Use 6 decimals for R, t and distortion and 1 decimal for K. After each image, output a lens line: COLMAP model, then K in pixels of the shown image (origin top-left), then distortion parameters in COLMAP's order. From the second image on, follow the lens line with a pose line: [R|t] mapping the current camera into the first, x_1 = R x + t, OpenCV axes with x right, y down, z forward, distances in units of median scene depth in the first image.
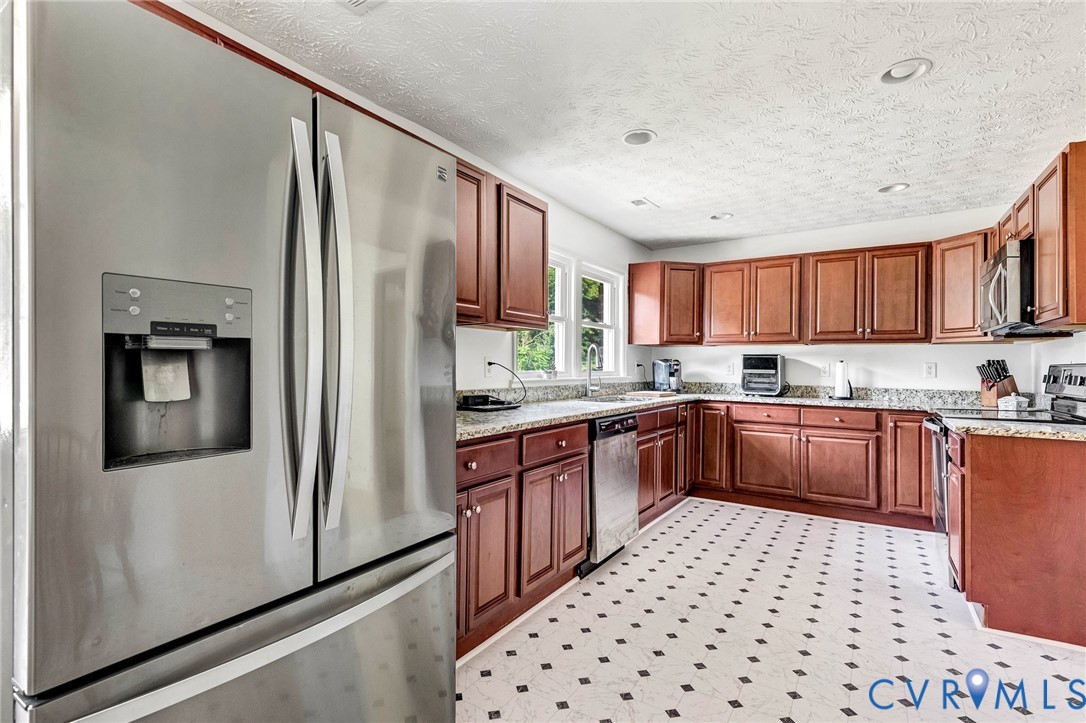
lens RADIAL K [[514.1, 0, 541.9], [0, 514.1, 367.3], [0, 0, 1]] dist [0.012220, -0.002960]
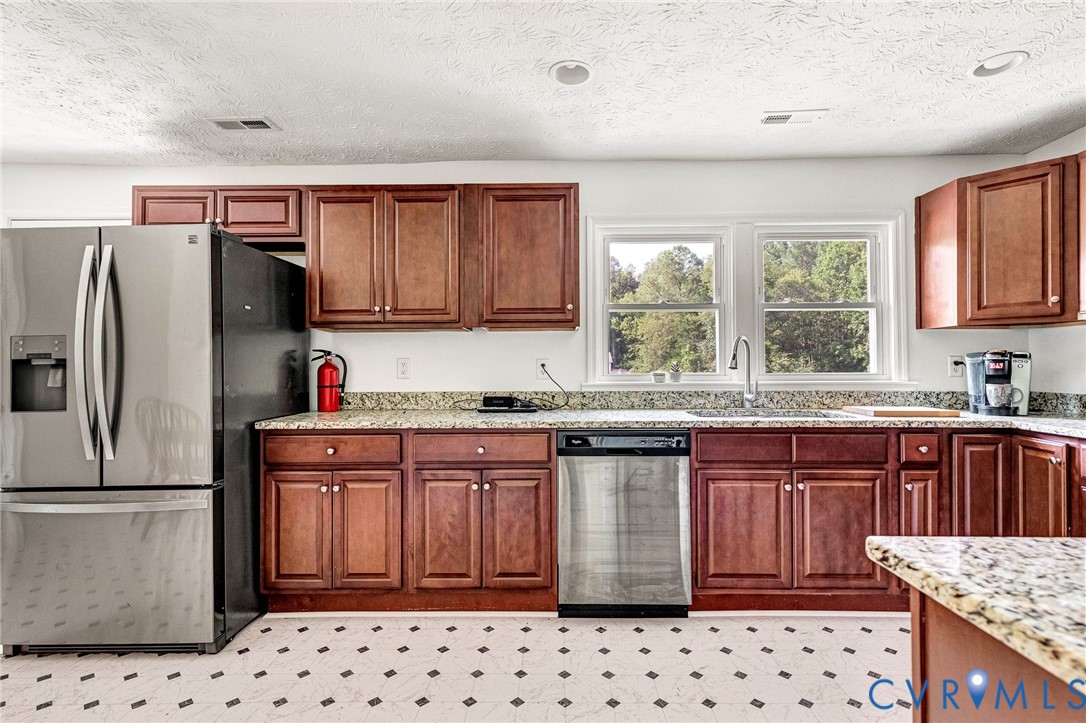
lens RADIAL K [[514.1, 0, 542.0], [0, 514.1, 365.5], [0, 0, 1]] dist [0.012220, -0.002960]
pose [[0.537825, -0.010385, -0.842992, 0.940212], [0.007048, 0.999945, -0.007822, 0.001202], [0.843027, -0.001735, 0.537869, 0.620582]]
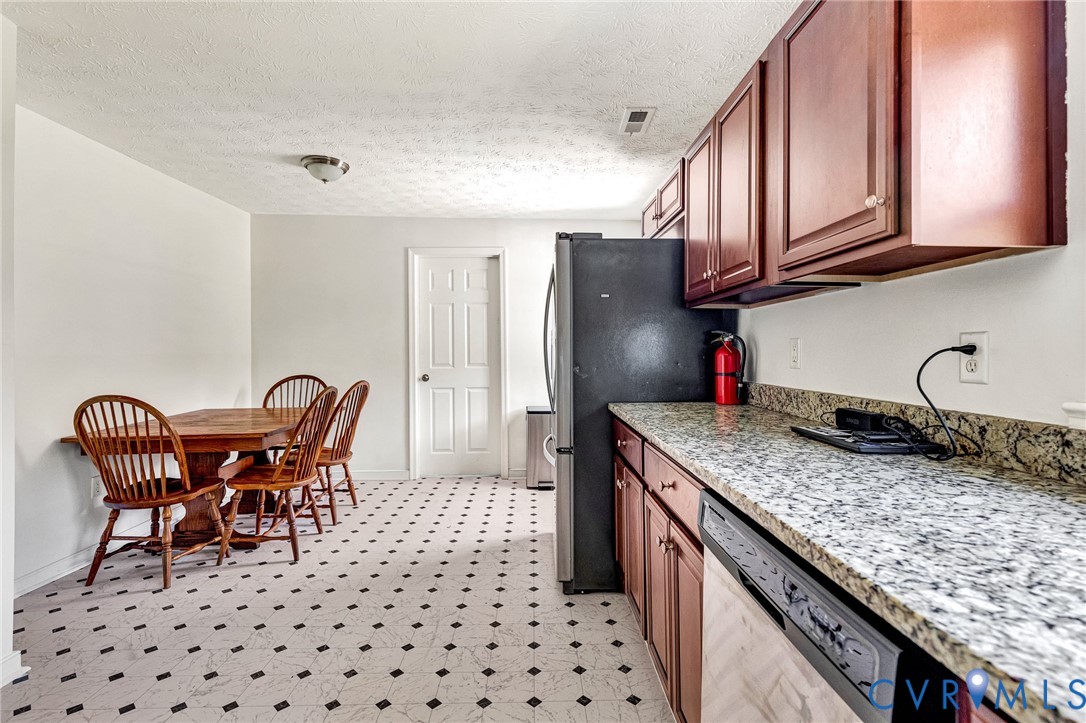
lens RADIAL K [[514.1, 0, 563.1], [0, 514.1, 346.1], [0, 0, 1]] dist [0.012220, -0.002960]
pose [[-0.810082, -0.011005, -0.586214, 0.550151], [-0.003717, 0.999900, -0.013635, -0.002462], [0.586305, -0.008867, -0.810042, 1.384051]]
